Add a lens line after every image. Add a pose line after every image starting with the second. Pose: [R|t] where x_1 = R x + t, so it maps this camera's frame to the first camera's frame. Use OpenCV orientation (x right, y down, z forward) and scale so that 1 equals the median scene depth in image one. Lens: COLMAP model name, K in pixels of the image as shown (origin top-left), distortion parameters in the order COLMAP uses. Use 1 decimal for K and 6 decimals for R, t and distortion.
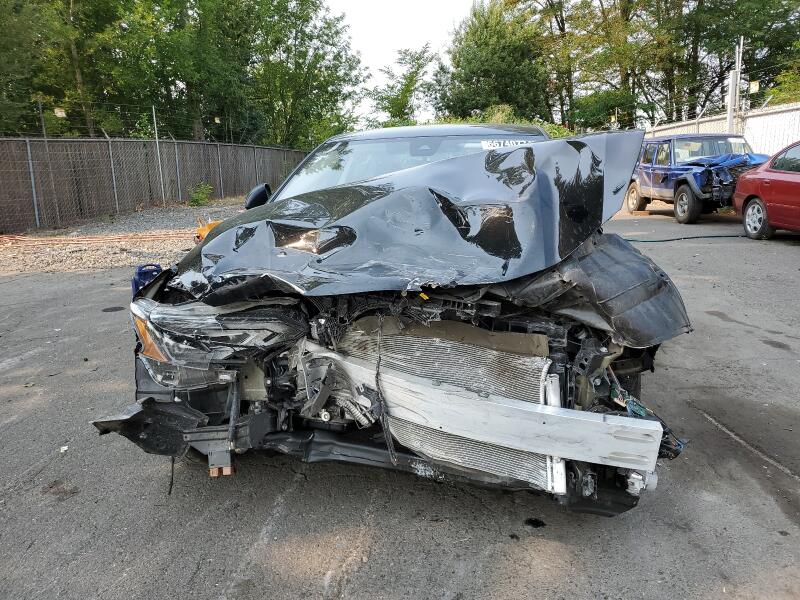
lens RADIAL K [[607.6, 0, 400.8], [0, 607.6, 298.0], [0, 0, 1]] dist [-0.008638, 0.005351]
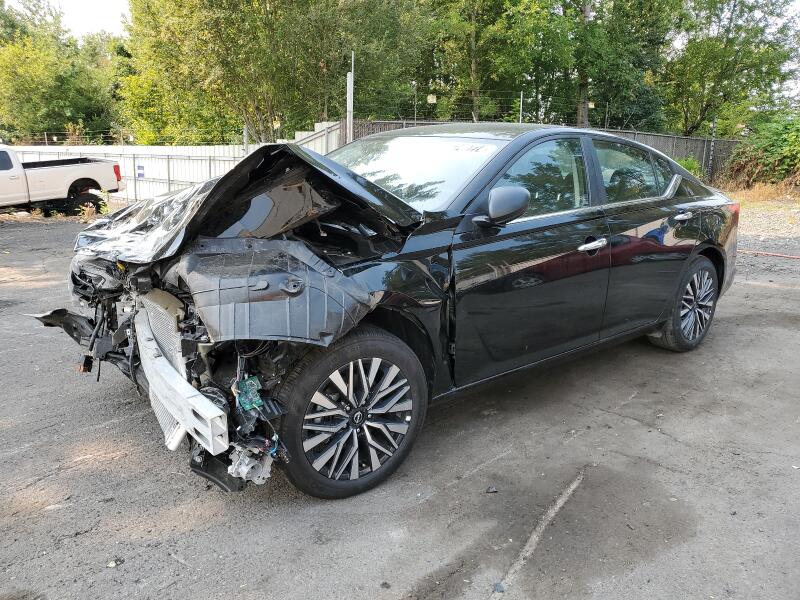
lens RADIAL K [[607.6, 0, 399.5], [0, 607.6, 299.7], [0, 0, 1]] dist [-0.008638, 0.005351]
pose [[0.806423, 0.182463, -0.562485, 1.008635], [-0.166568, 0.982780, 0.079996, -0.116405], [0.567395, 0.029182, 0.822928, 0.205131]]
